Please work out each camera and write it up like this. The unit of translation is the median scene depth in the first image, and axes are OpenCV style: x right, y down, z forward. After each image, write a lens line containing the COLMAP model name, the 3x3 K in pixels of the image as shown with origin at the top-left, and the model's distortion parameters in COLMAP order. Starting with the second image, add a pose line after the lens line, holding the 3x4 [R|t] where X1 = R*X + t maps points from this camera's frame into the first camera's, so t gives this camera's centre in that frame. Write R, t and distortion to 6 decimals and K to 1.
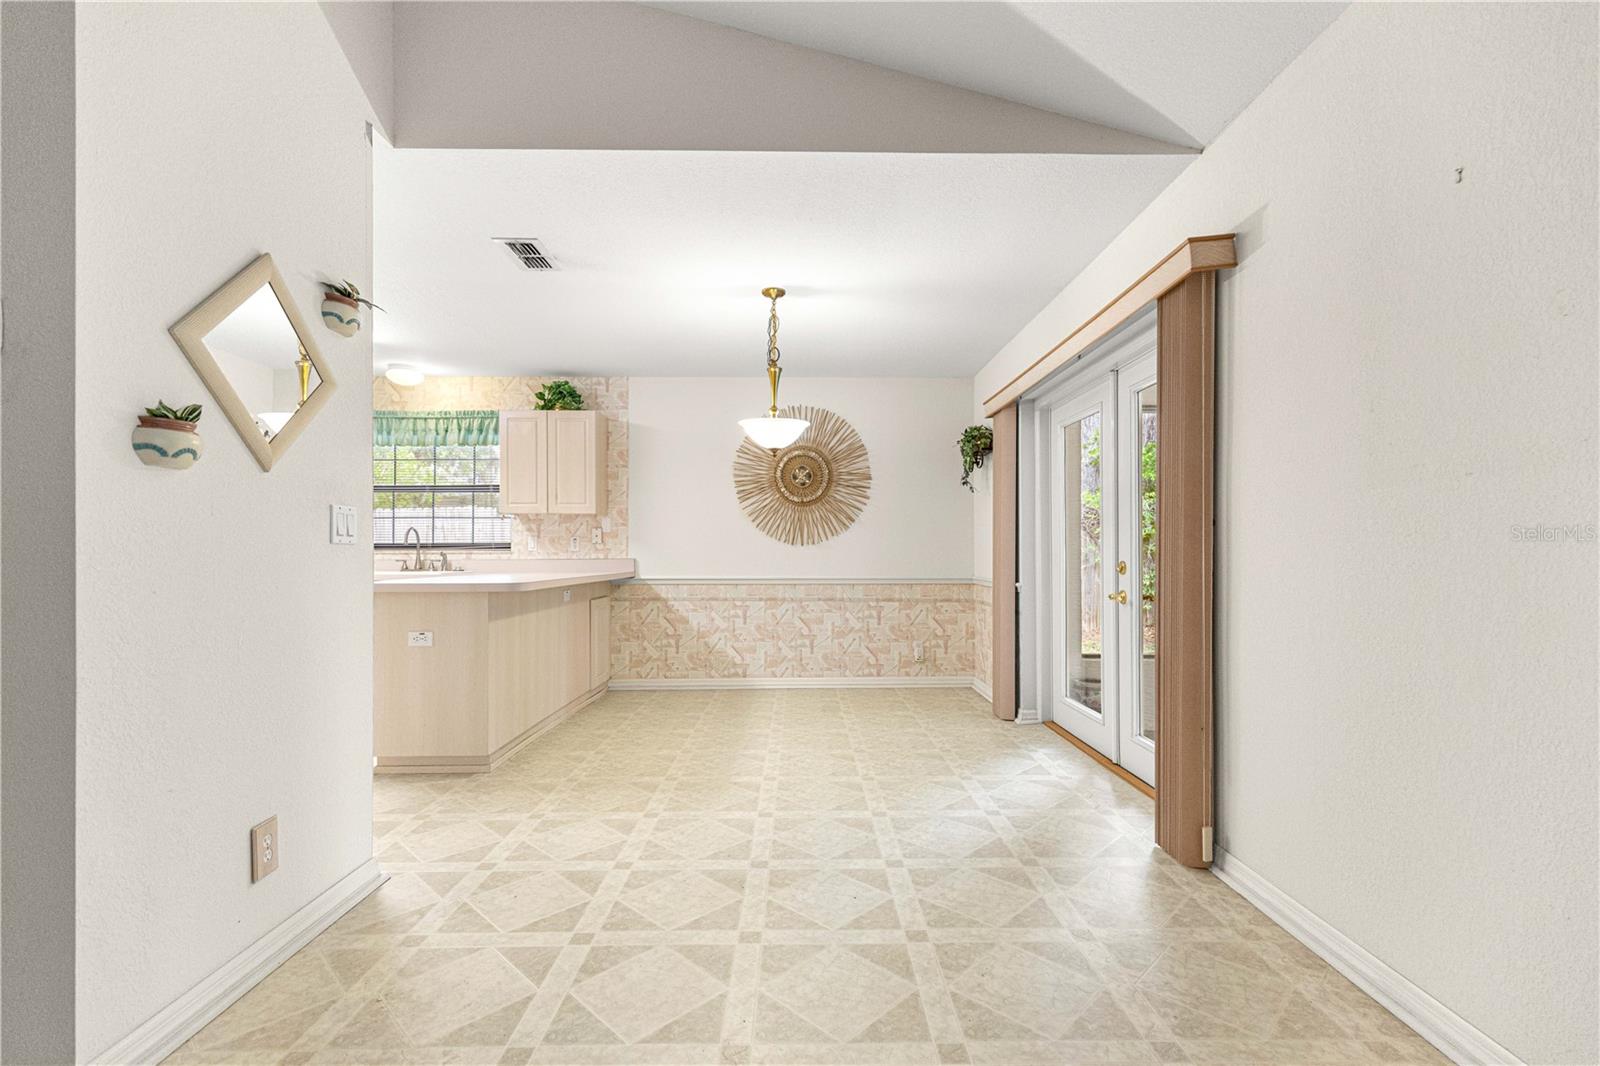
lens RADIAL K [[712.7, 0, 806.5], [0, 712.7, 539.6], [0, 0, 1]] dist [0.015766, -0.000846]
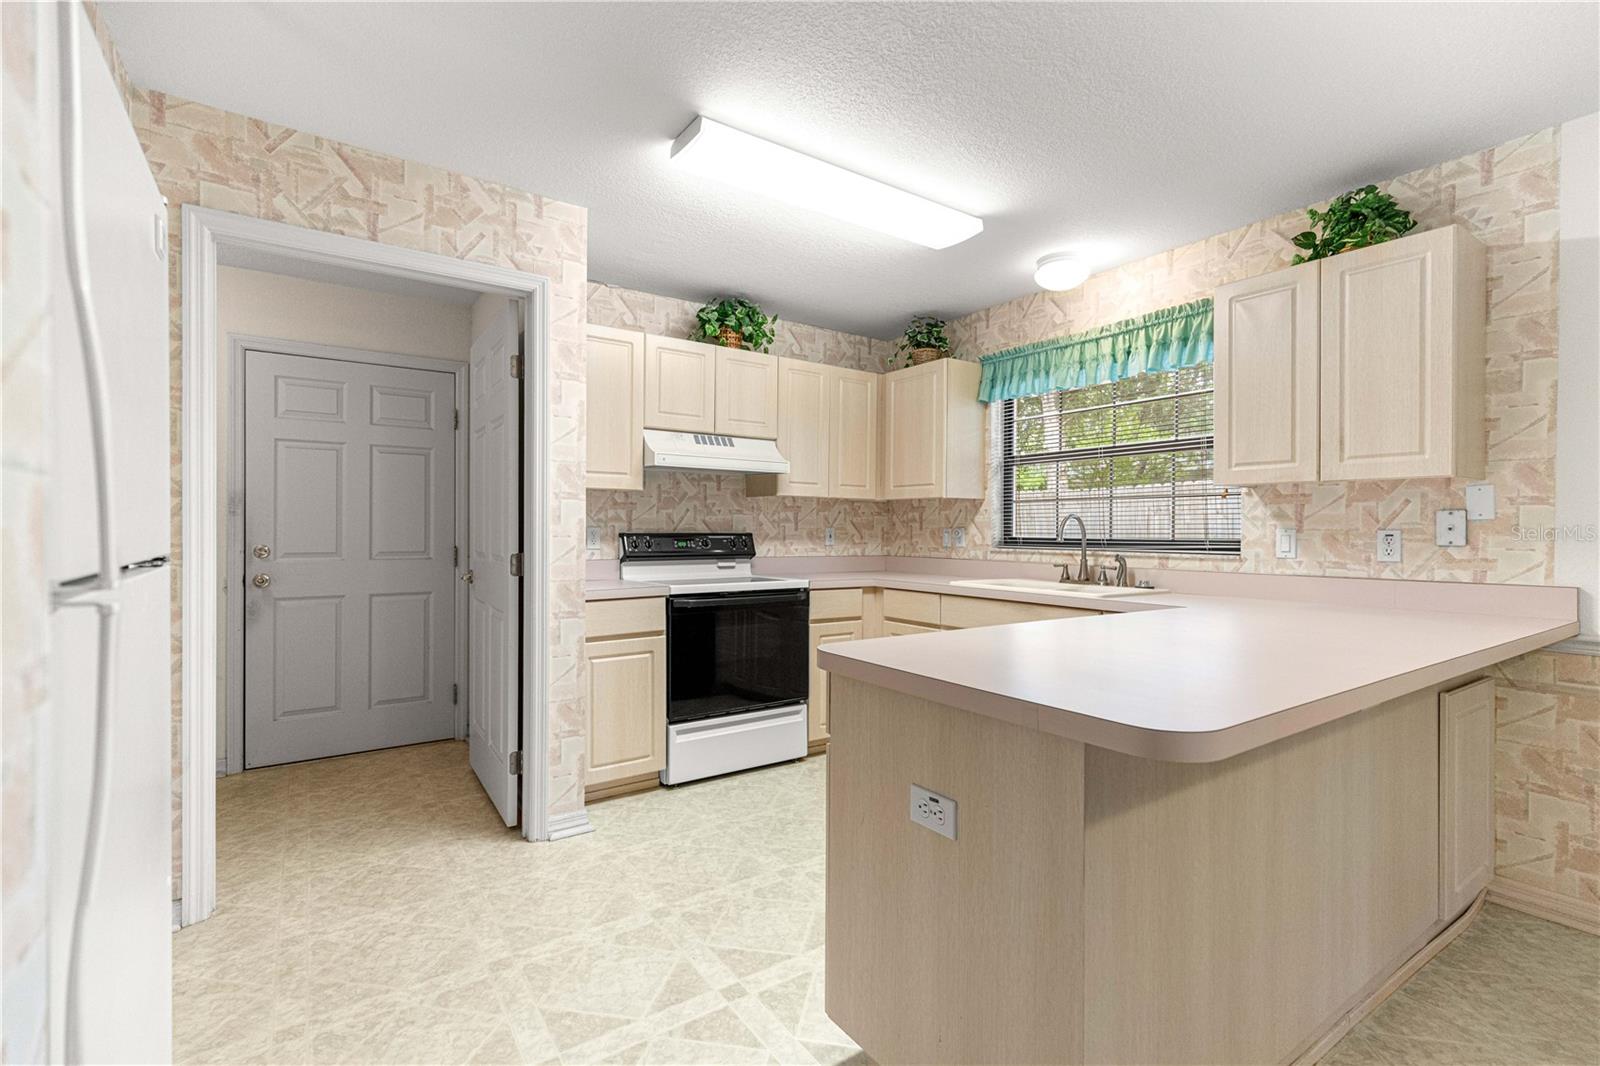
lens RADIAL K [[723.8, 0, 808.4], [0, 723.8, 535.5], [0, 0, 1]] dist [0.014348, -0.004645]
pose [[0.565215, 0.012065, -0.824856, -0.152444], [0.008025, 0.999765, 0.020122, -0.013133], [0.824905, -0.017993, 0.564985, 0.438625]]
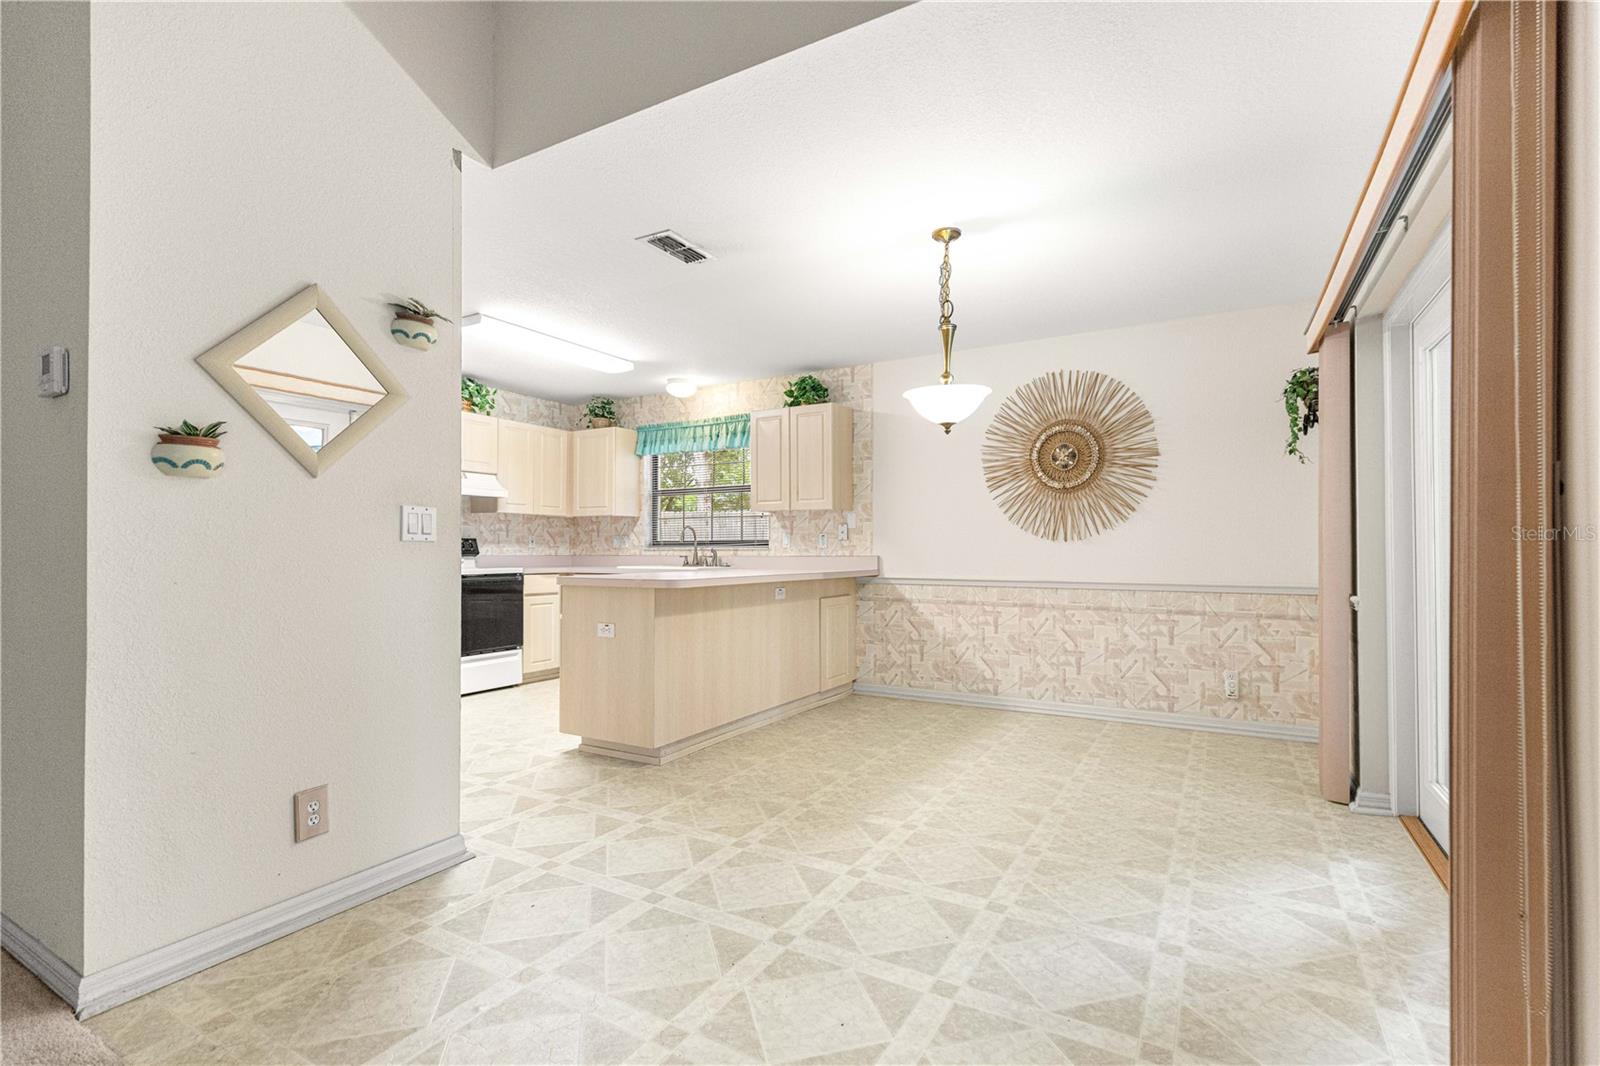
lens RADIAL K [[723.8, 0, 808.4], [0, 723.8, 535.5], [0, 0, 1]] dist [0.014348, -0.004645]
pose [[0.863951, -0.008418, -0.503506, 0.161280], [0.007962, 0.999964, -0.003057, 0.001898], [0.503513, -0.001367, 0.863986, 0.133701]]
